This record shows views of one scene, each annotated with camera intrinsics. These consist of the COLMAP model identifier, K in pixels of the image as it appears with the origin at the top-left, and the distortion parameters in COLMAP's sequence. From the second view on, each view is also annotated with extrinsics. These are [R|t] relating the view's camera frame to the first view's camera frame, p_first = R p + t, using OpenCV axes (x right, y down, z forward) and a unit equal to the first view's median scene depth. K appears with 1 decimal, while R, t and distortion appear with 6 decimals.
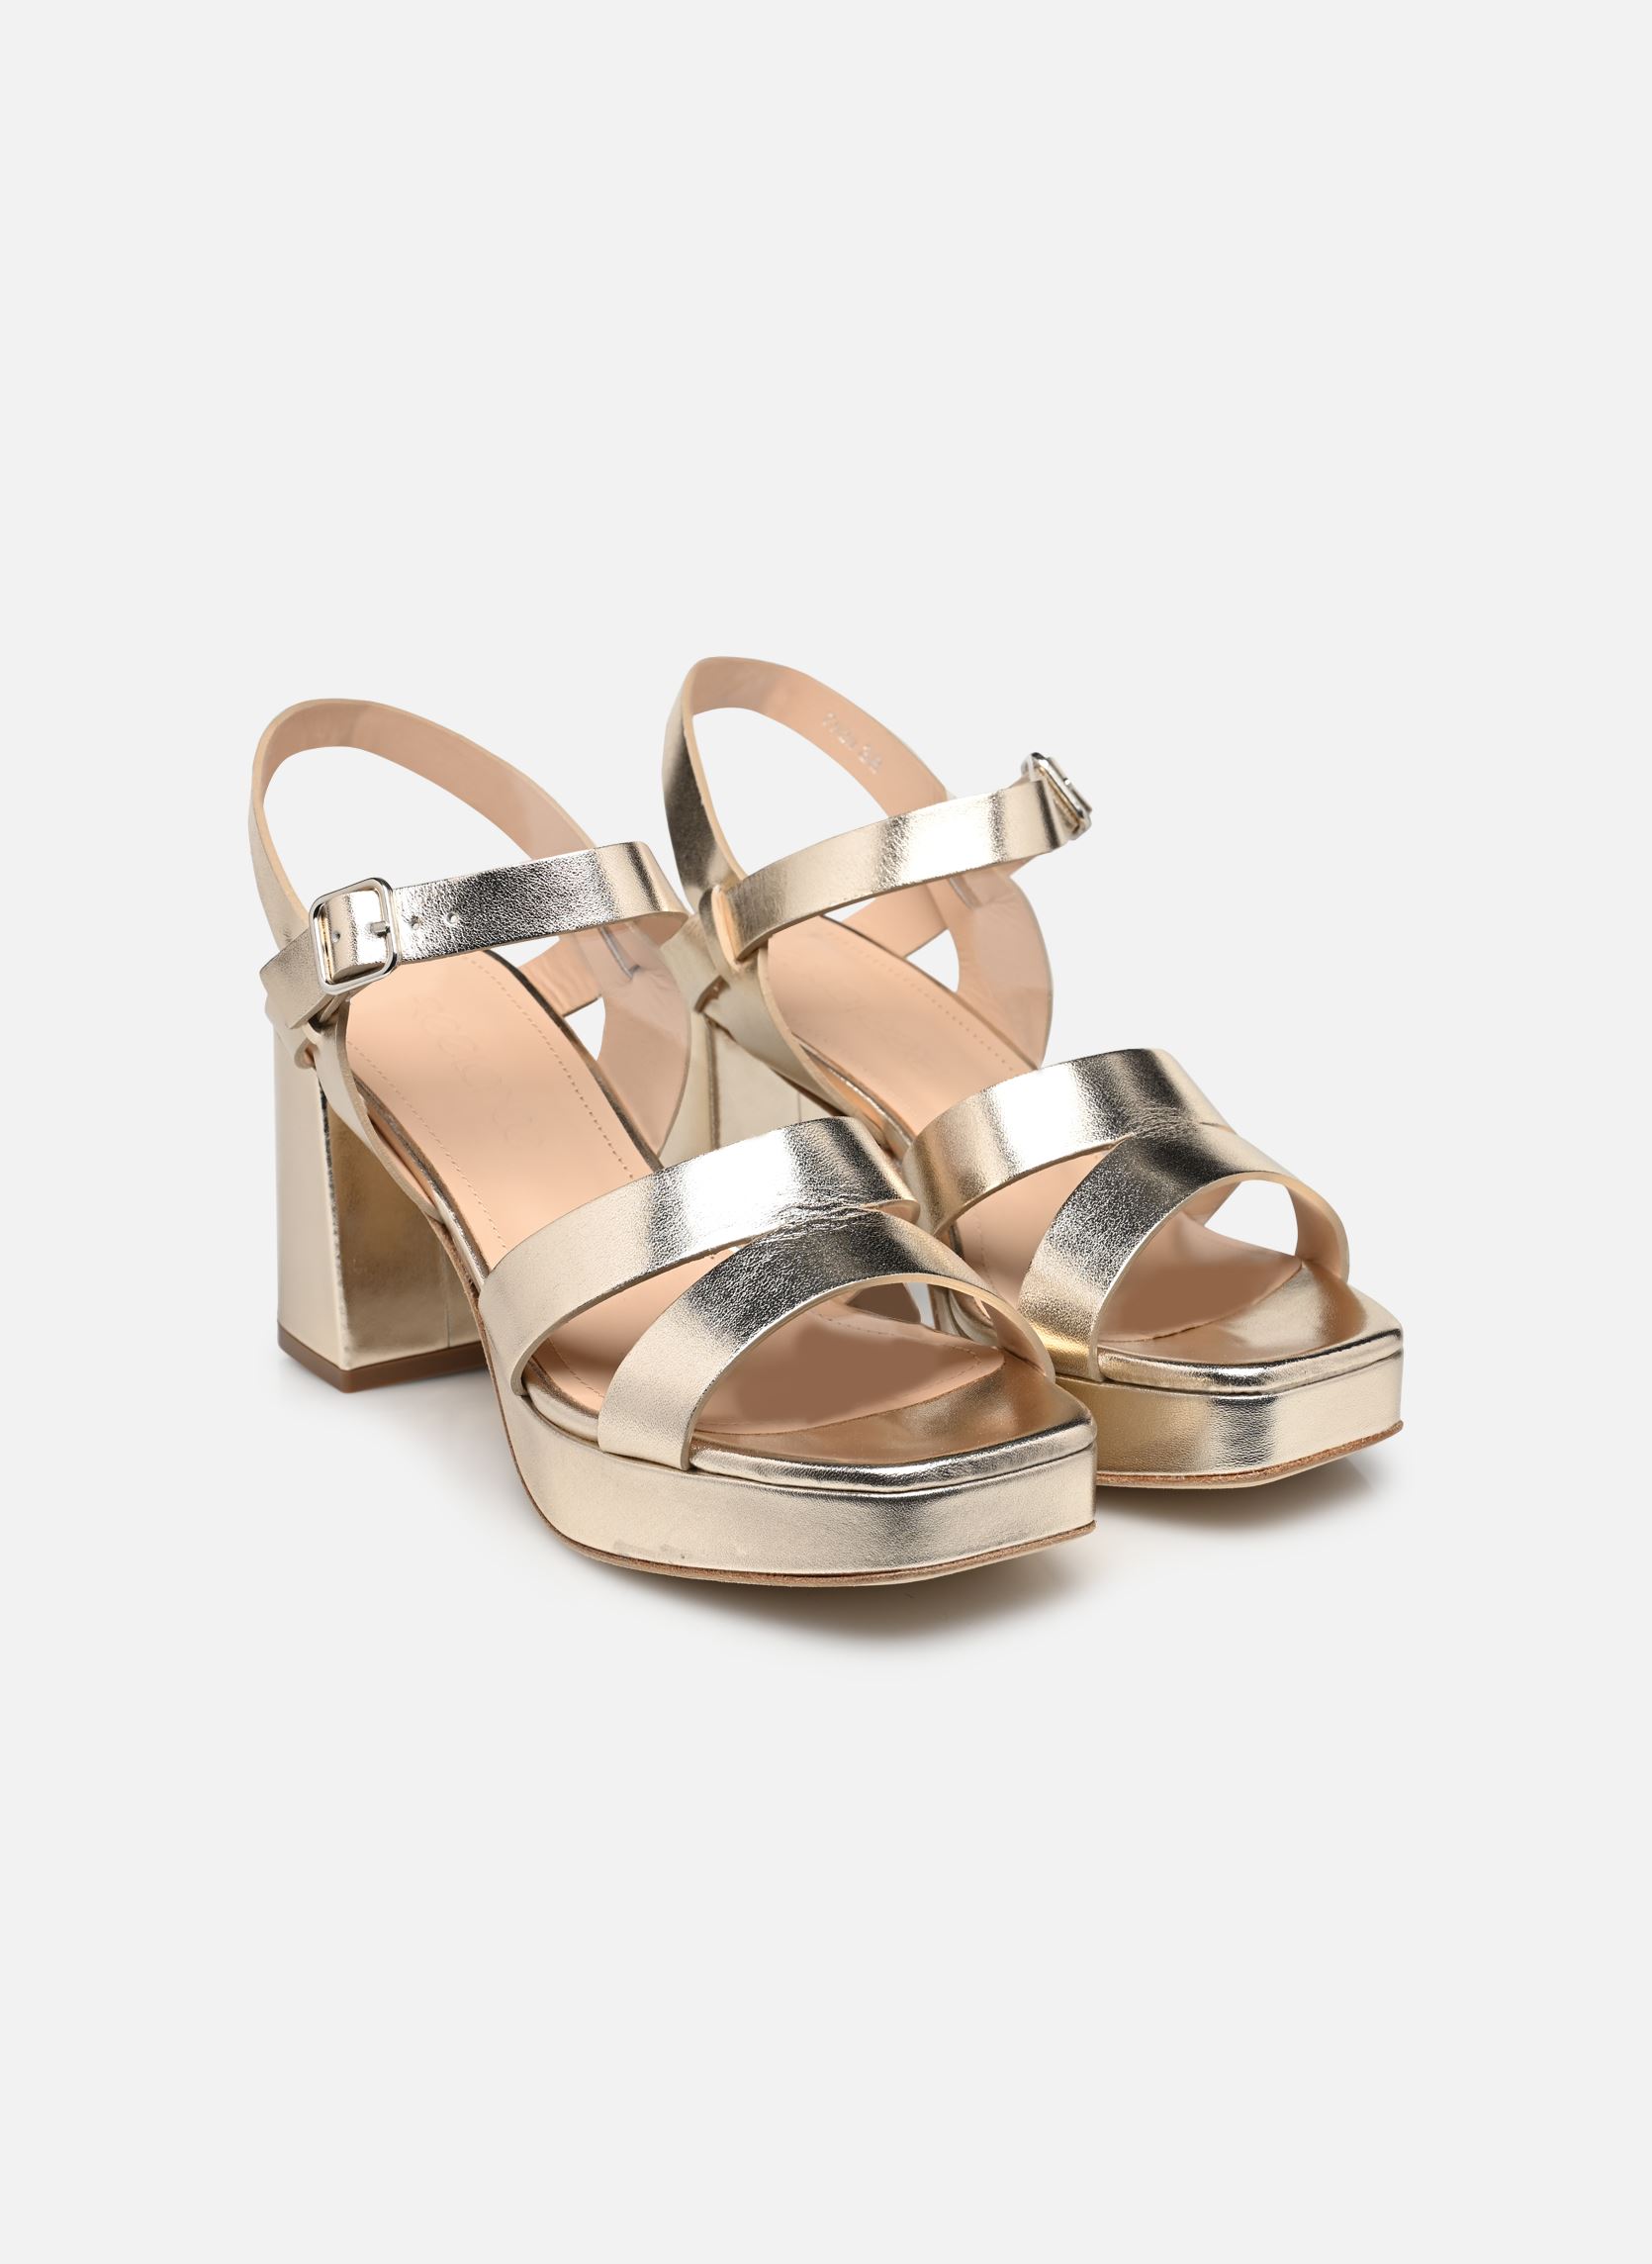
lens RADIAL K [[7250.4, 0, 826.2], [0, 7250.4, 1133.0], [0, 0, 1]] dist [-0.355263, 0.000000]
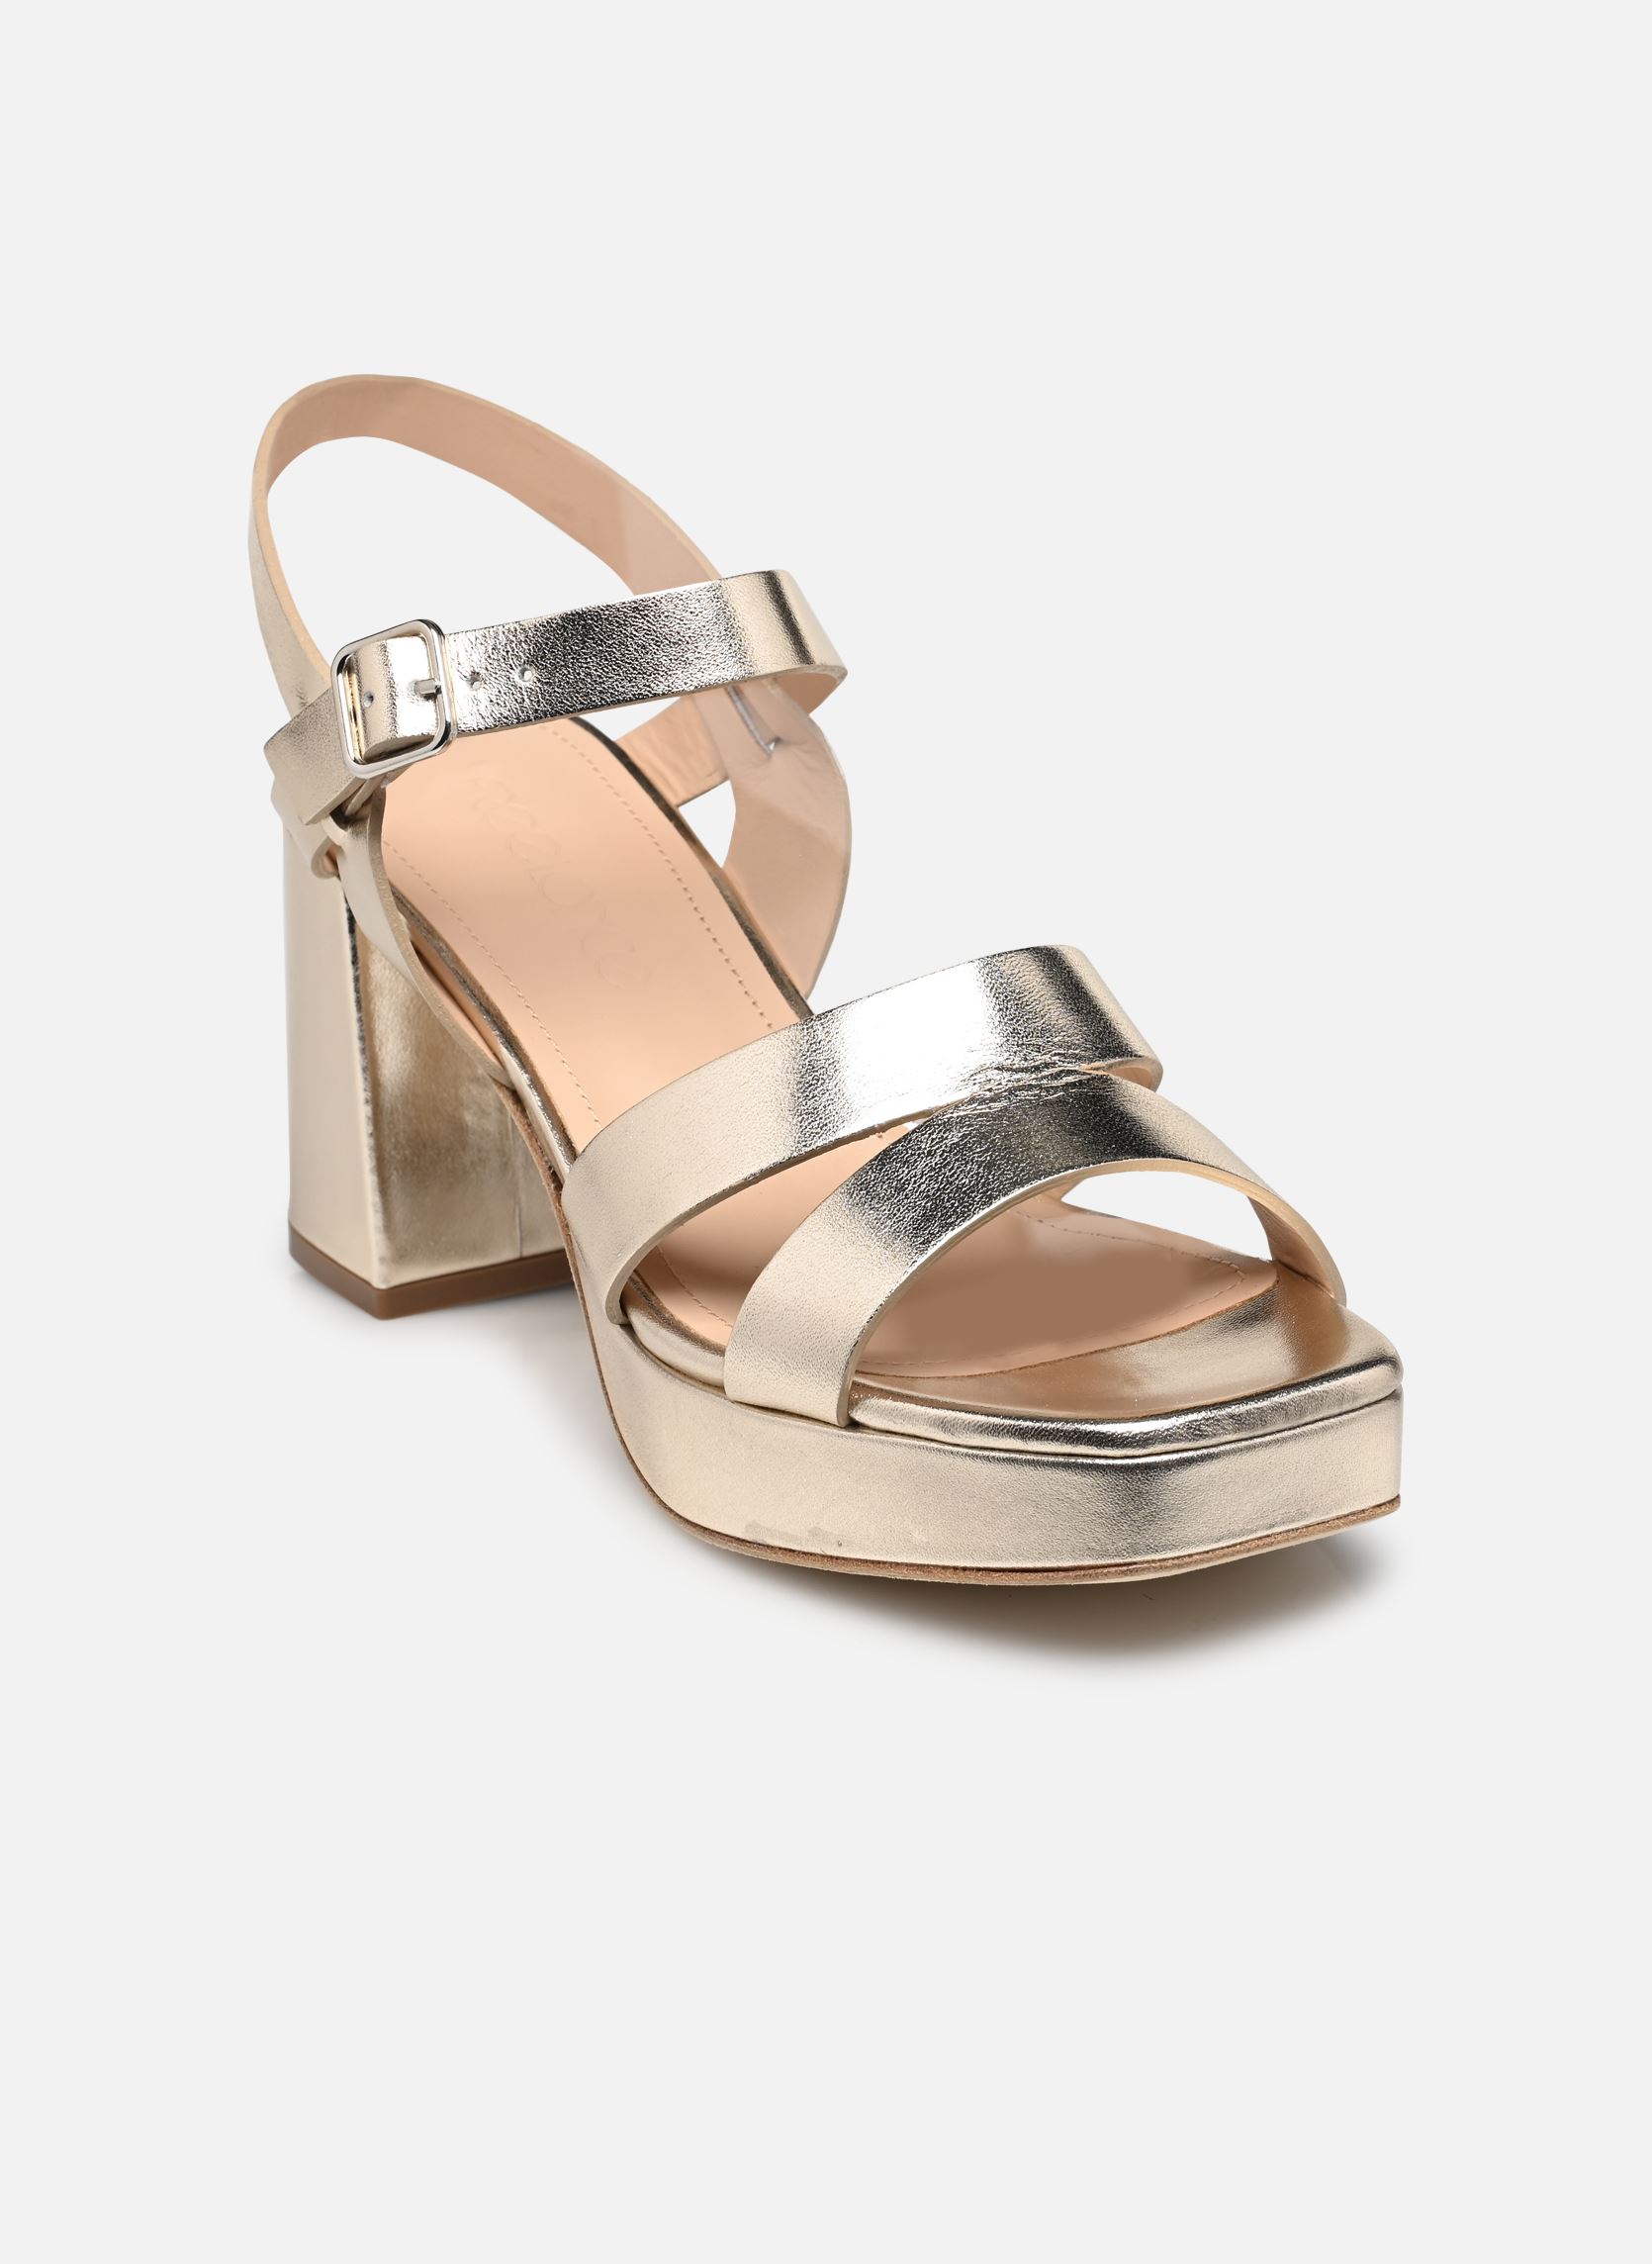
lens RADIAL K [[7250.4, 0, 826.6], [0, 7250.4, 1132.2], [0, 0, 1]] dist [-0.355263, 0.000000]
pose [[0.999371, 0.001373, -0.035427, 0.004928], [-0.001334, 0.999998, 0.001119, 0.015958], [0.035428, -0.001071, 0.999372, 0.266187]]
